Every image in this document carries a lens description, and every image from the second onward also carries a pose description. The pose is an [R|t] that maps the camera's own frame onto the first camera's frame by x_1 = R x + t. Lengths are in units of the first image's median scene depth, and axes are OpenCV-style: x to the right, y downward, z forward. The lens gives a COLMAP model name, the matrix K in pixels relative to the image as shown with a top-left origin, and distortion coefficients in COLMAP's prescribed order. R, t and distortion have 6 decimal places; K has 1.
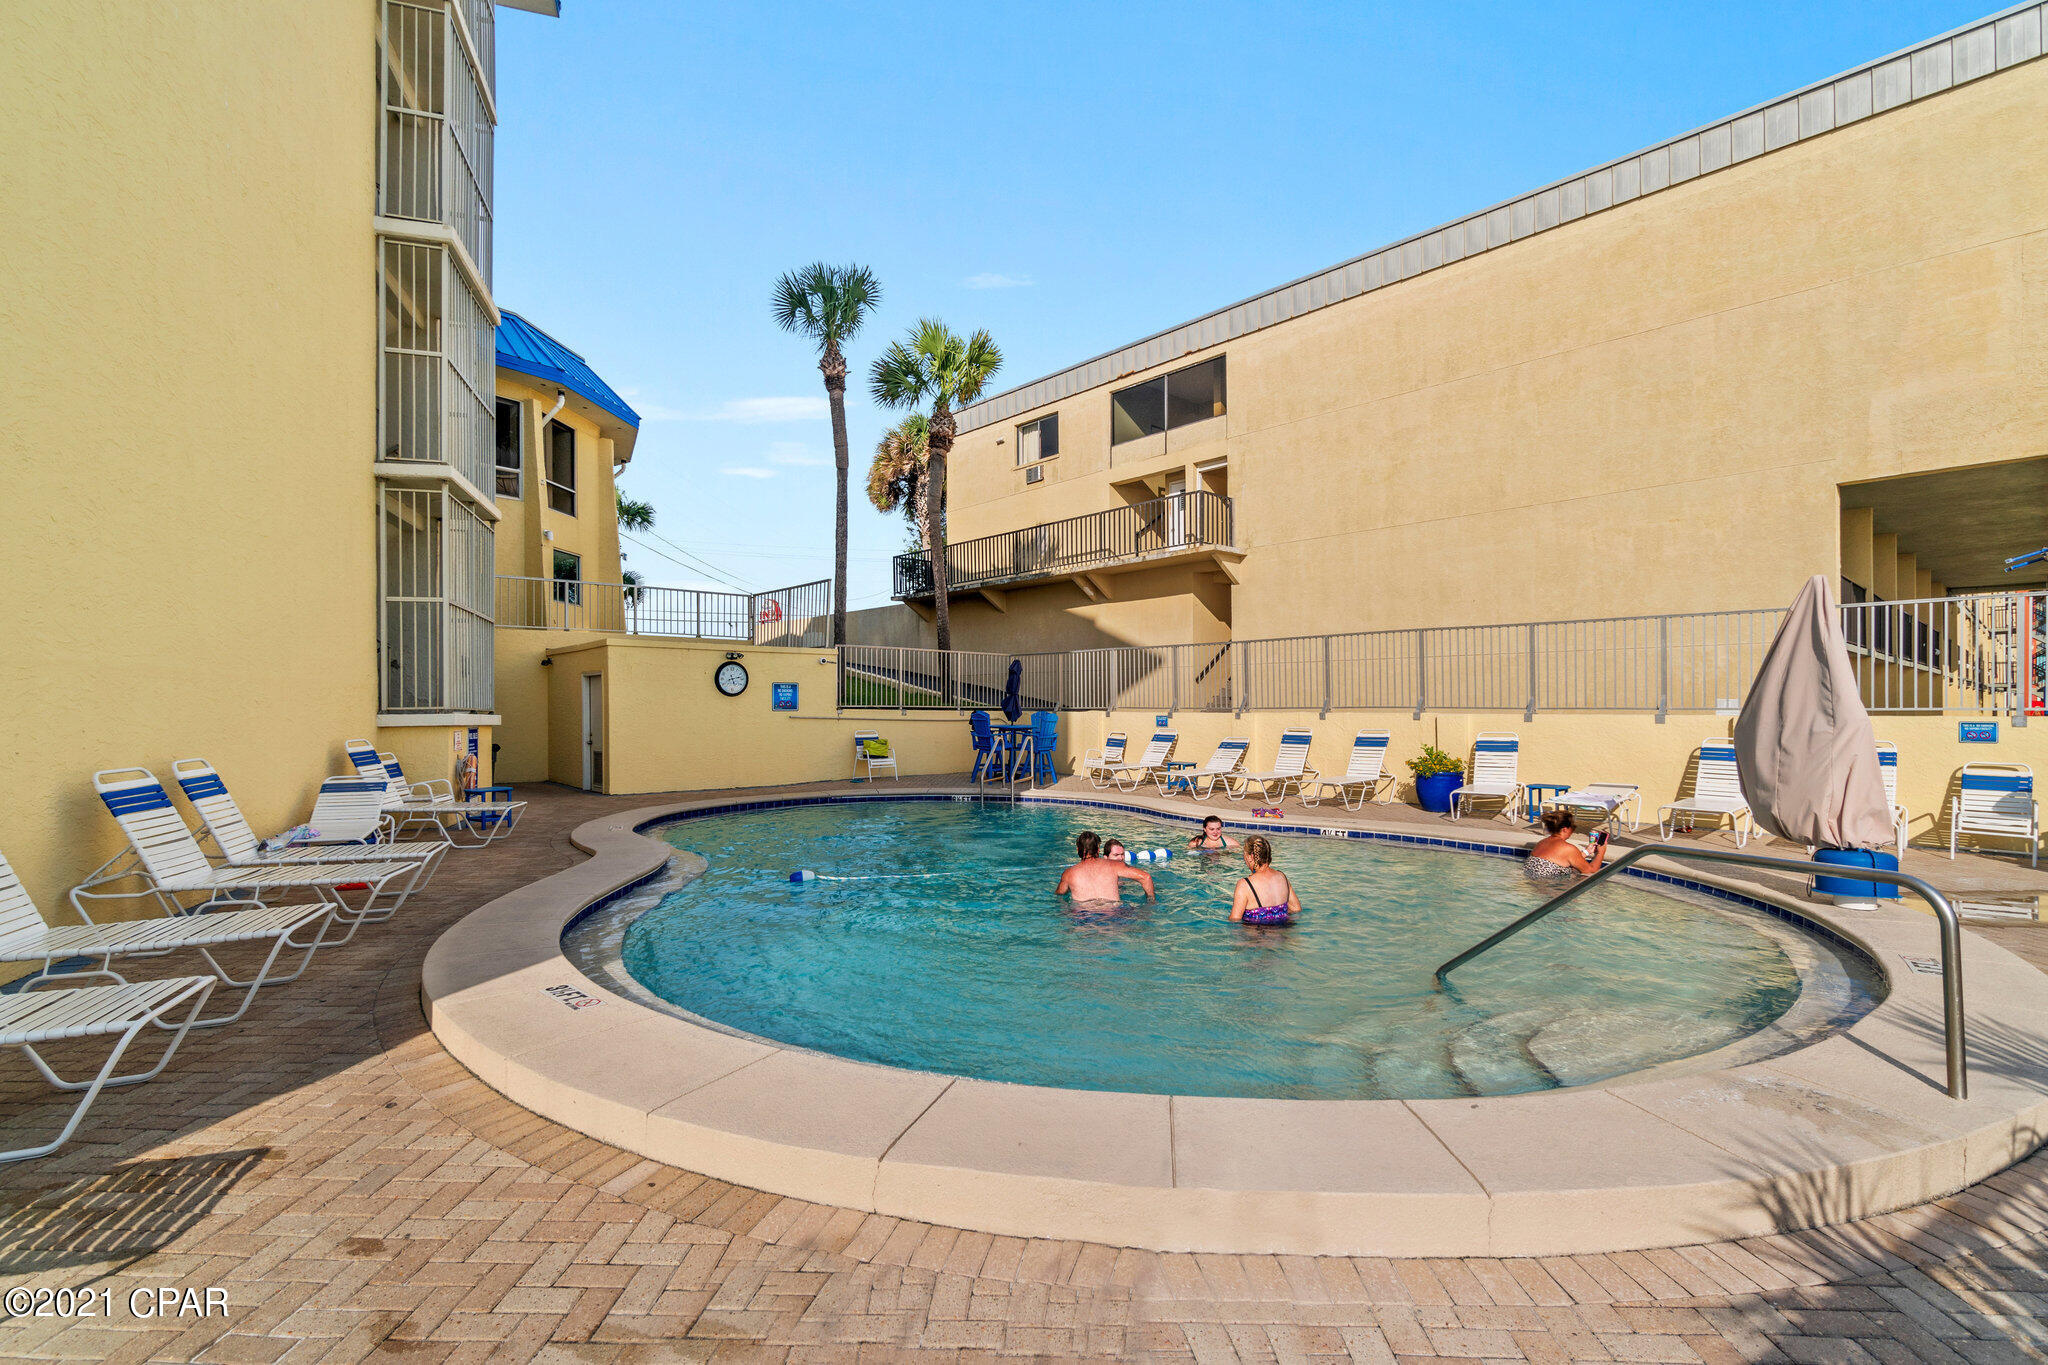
lens RADIAL K [[921.4, 0, 1024.0], [0, 921.4, 679.0], [0, 0, 1]] dist [-0.001476, 0.000435]
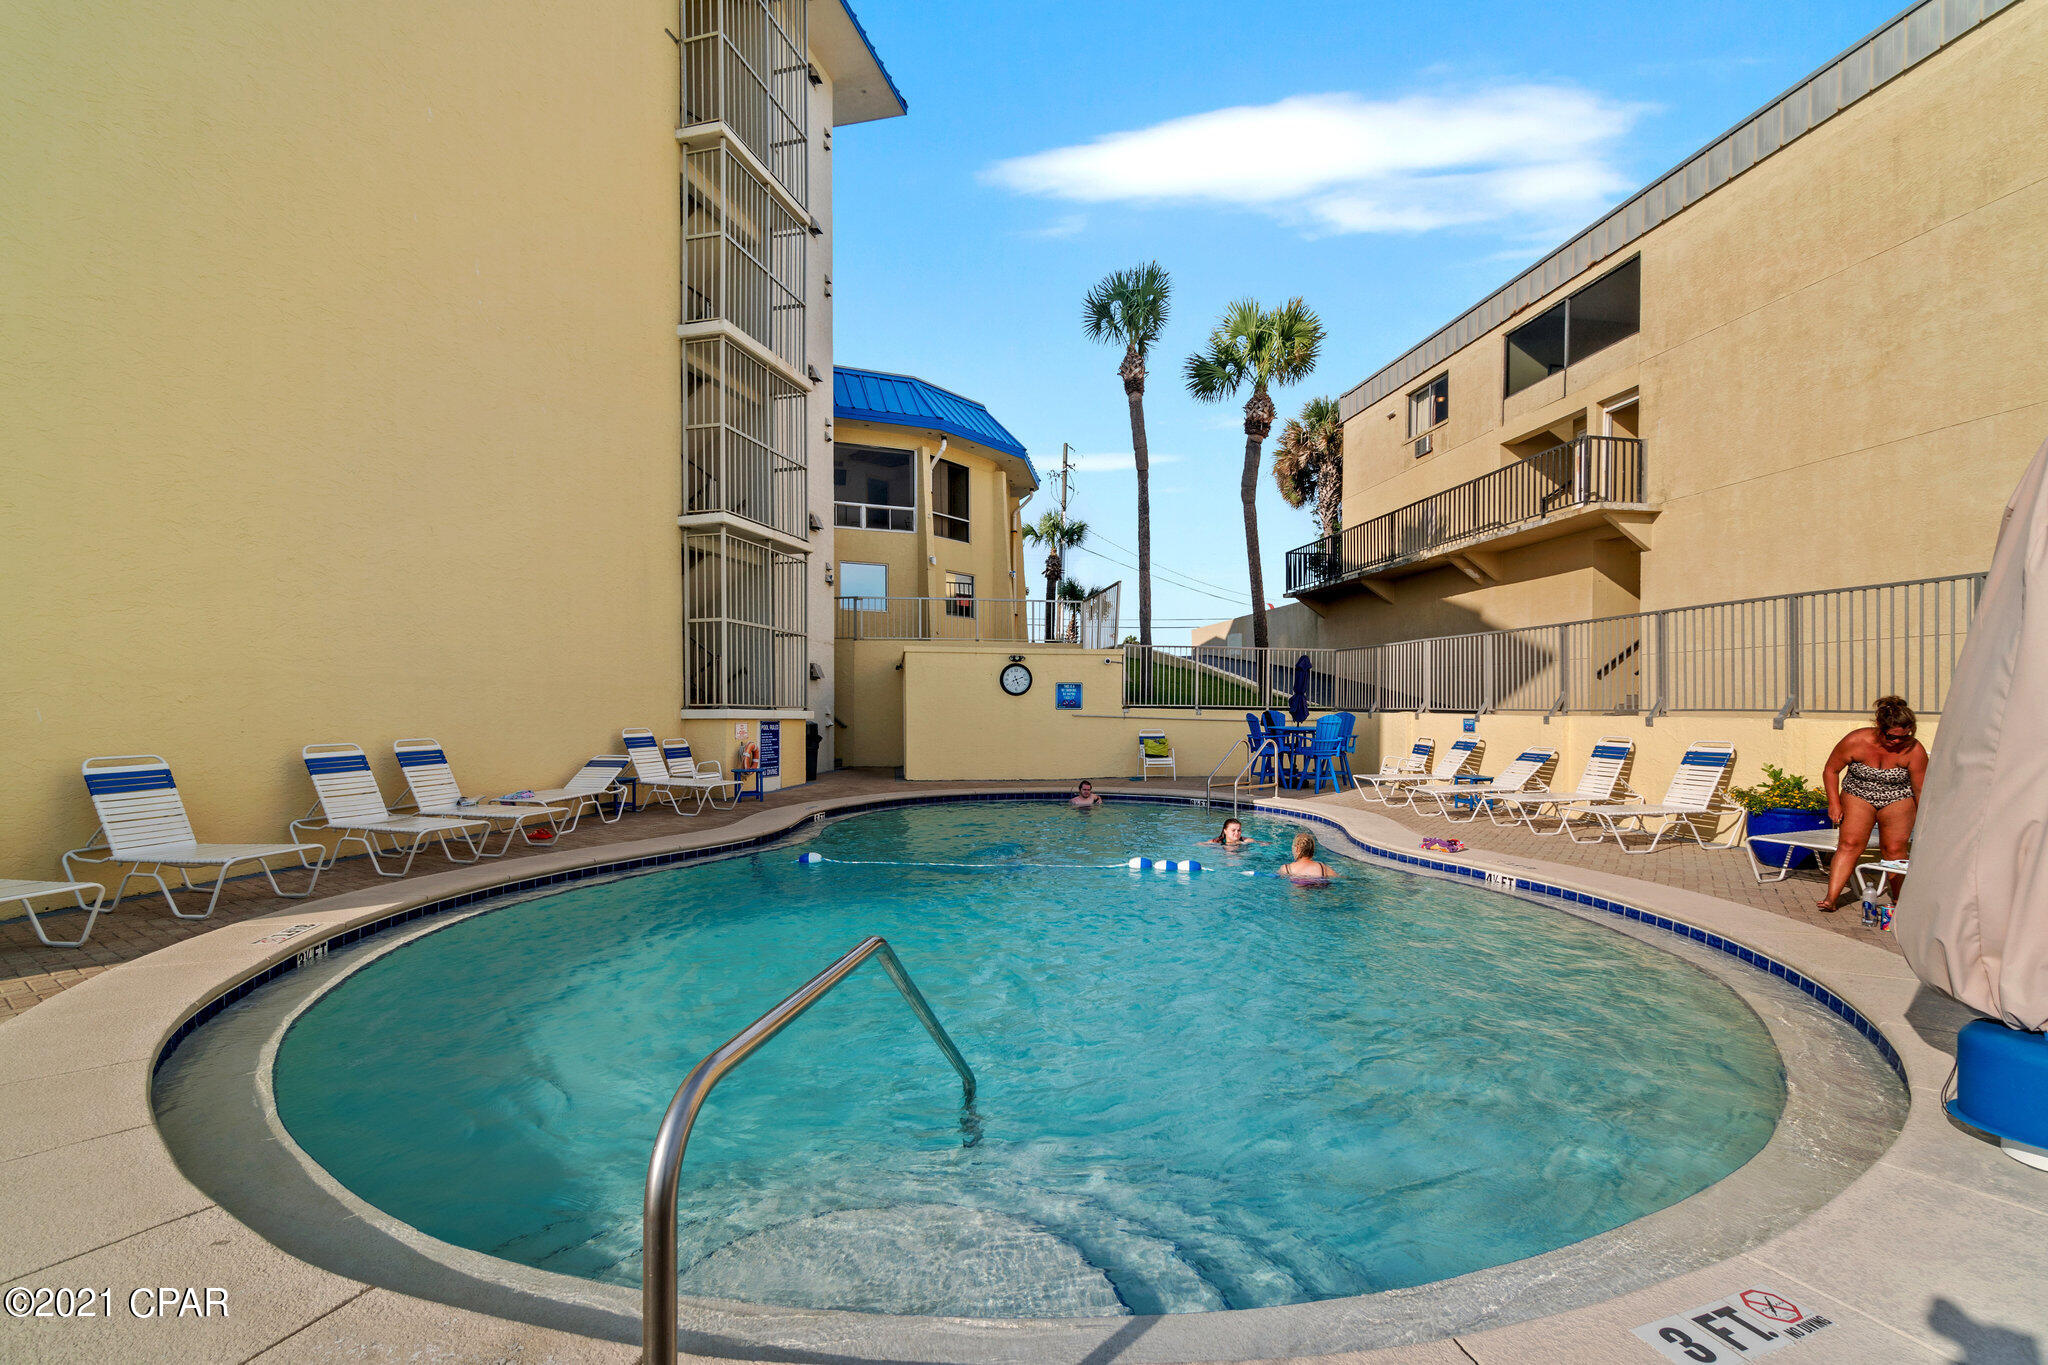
lens RADIAL K [[883.9, 0, 1024.0], [0, 883.9, 693.8], [0, 0, 1]] dist [0.010329, 0.000739]
pose [[0.852321, -0.001862, -0.523016, 0.178019], [0.010053, 0.999867, 0.012823, 0.002656], [0.522923, -0.016187, 0.852226, 0.090343]]
